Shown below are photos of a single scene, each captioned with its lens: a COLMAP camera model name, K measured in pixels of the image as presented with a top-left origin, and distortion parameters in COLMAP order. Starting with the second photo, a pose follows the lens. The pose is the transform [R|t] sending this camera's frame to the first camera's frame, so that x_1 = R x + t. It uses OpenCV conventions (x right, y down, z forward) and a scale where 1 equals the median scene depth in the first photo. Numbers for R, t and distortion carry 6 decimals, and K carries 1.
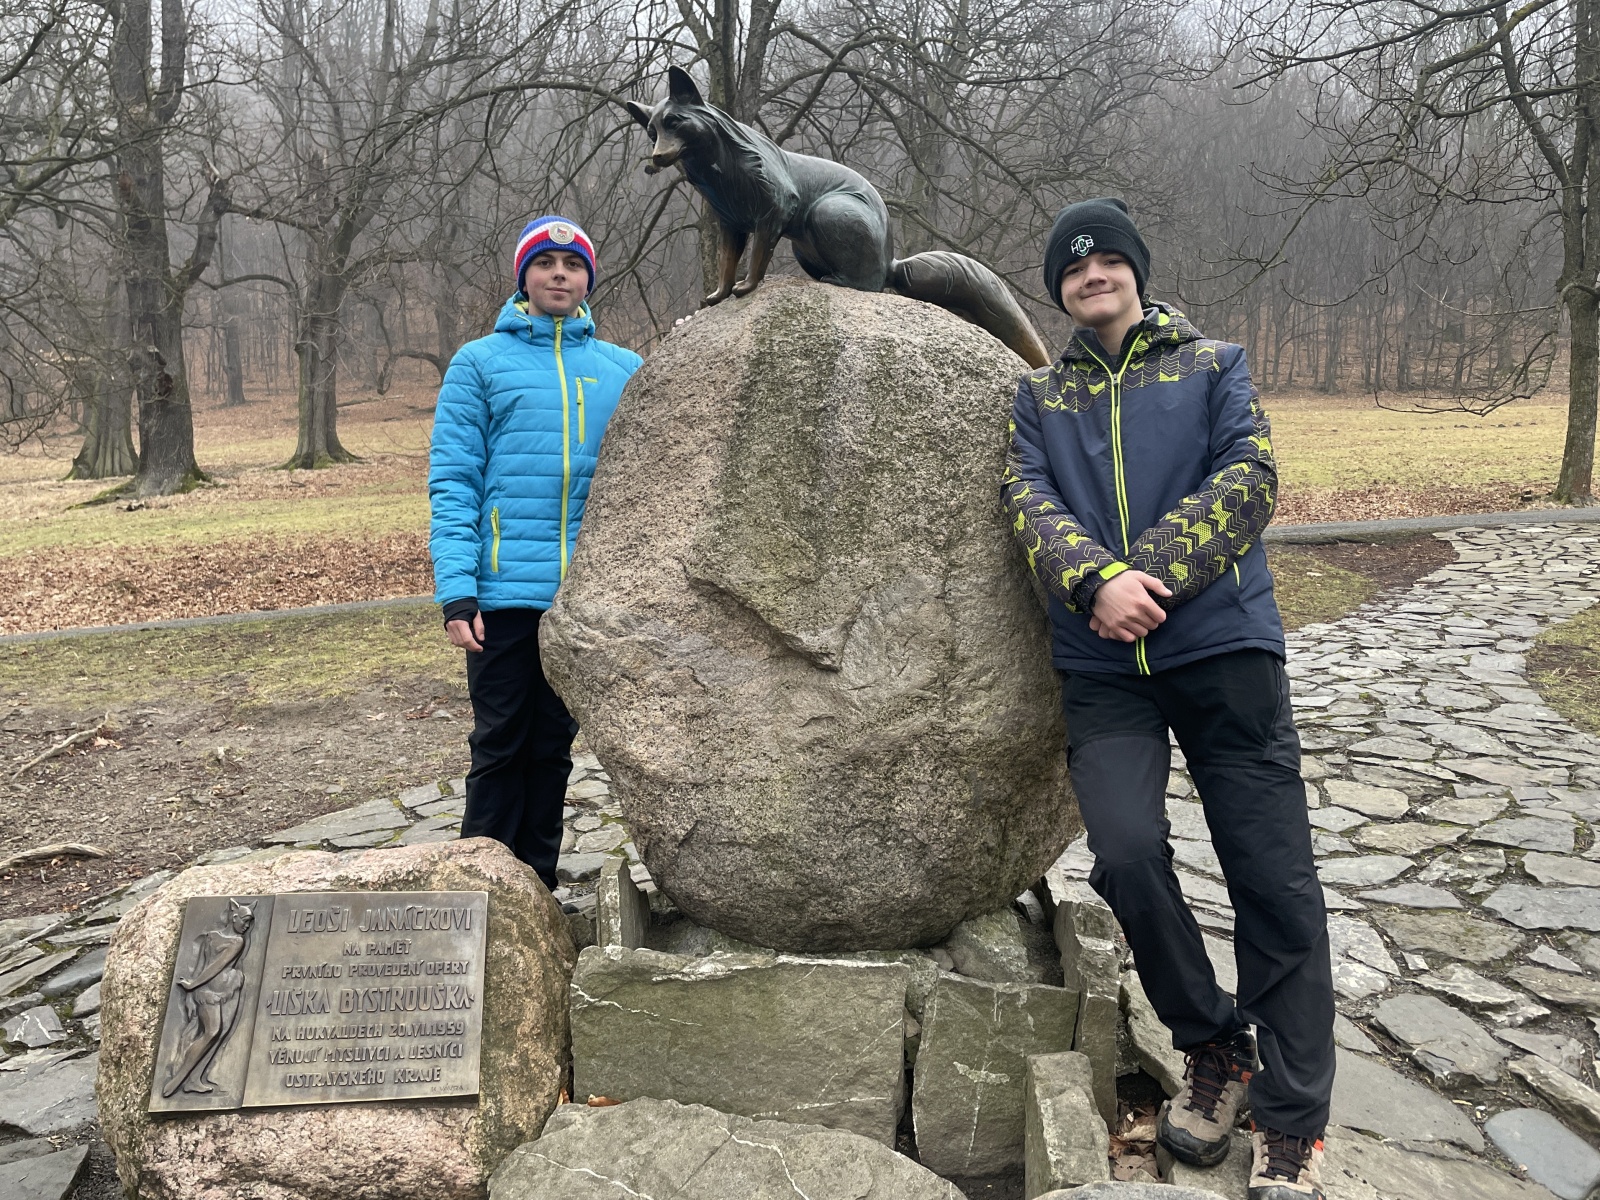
lens RADIAL K [[1246.7, 0, 747.8], [0, 1246.7, 566.1], [0, 0, 1]] dist [0.107929, -0.152722]
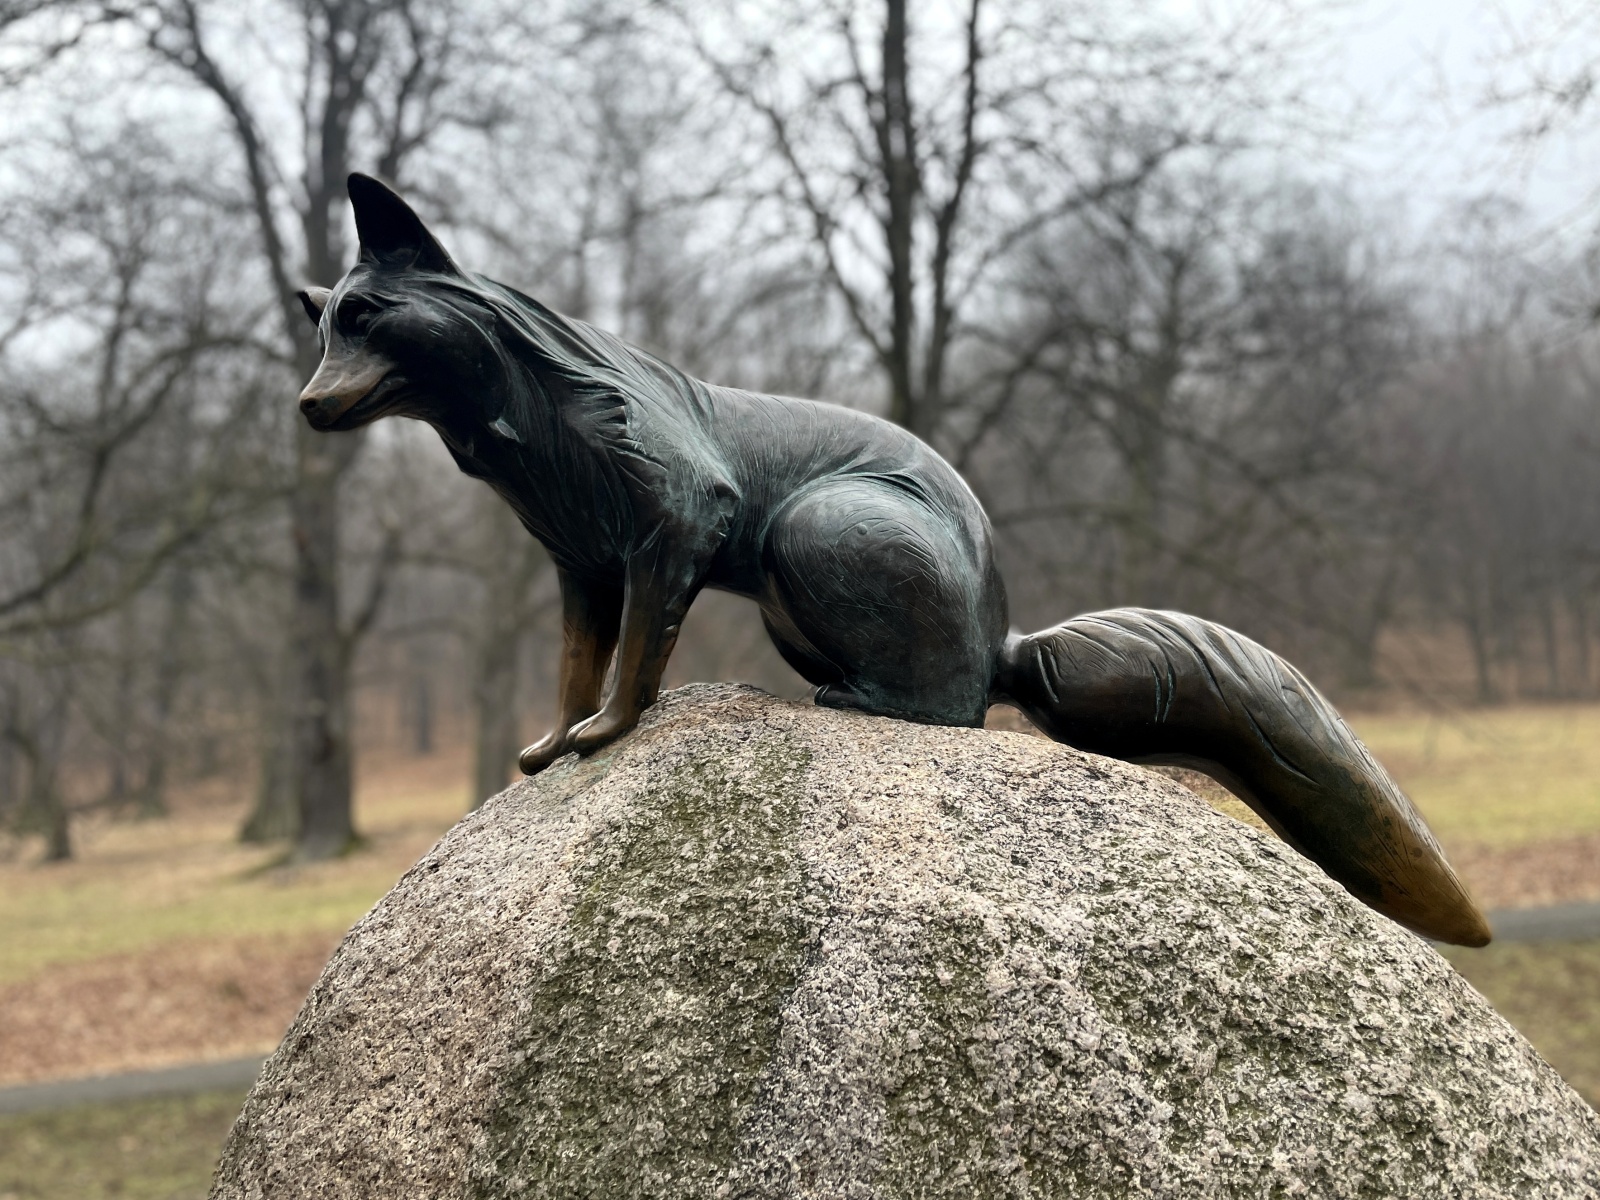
lens RADIAL K [[1374.6, 0, 800.0], [0, 1374.6, 600.0], [0, 0, 1]] dist [0.097122, -0.148838]
pose [[0.992218, -0.048511, -0.114678, 0.111573], [0.021691, 0.974244, -0.224450, -0.176928], [0.122613, 0.220216, 0.967714, 0.639784]]
